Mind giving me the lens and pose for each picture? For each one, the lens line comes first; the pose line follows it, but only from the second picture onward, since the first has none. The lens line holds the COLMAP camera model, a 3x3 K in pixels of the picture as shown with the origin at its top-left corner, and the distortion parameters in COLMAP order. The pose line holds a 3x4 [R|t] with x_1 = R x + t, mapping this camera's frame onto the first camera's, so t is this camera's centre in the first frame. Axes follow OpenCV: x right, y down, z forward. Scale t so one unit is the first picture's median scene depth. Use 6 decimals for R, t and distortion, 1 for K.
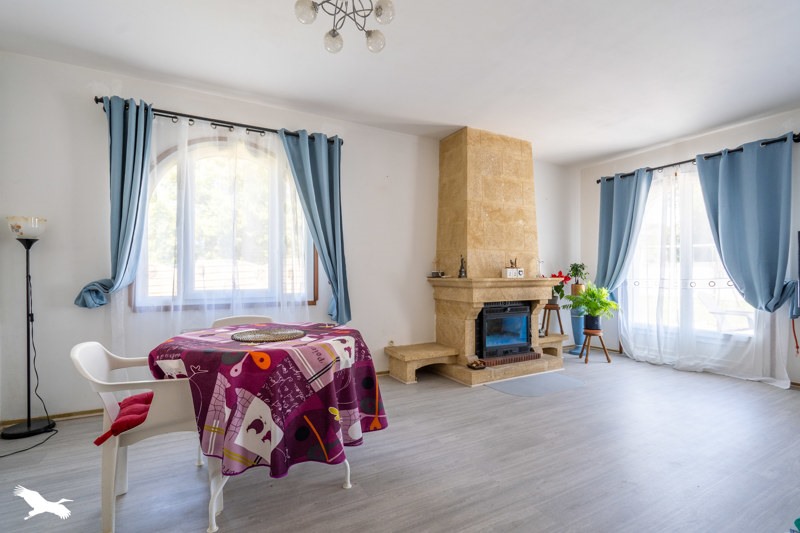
lens RADIAL K [[395.8, 0, 397.4], [0, 395.8, 263.0], [0, 0, 1]] dist [-0.001847, -0.000568]
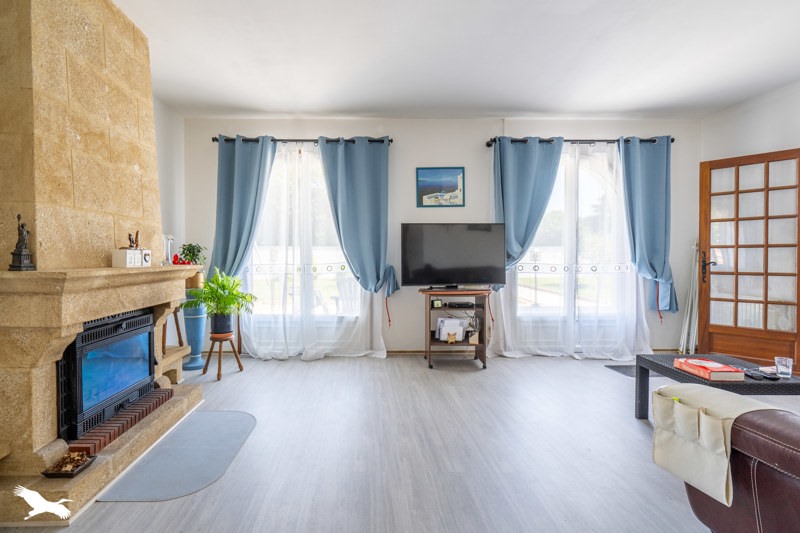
lens RADIAL K [[395.8, 0, 397.4], [0, 395.8, 263.0], [0, 0, 1]] dist [-0.001847, -0.000568]
pose [[0.470142, -0.011797, 0.882512, -0.016080], [-0.027129, 0.999245, 0.027810, 0.006853], [-0.882174, -0.037016, 0.469467, 0.410897]]
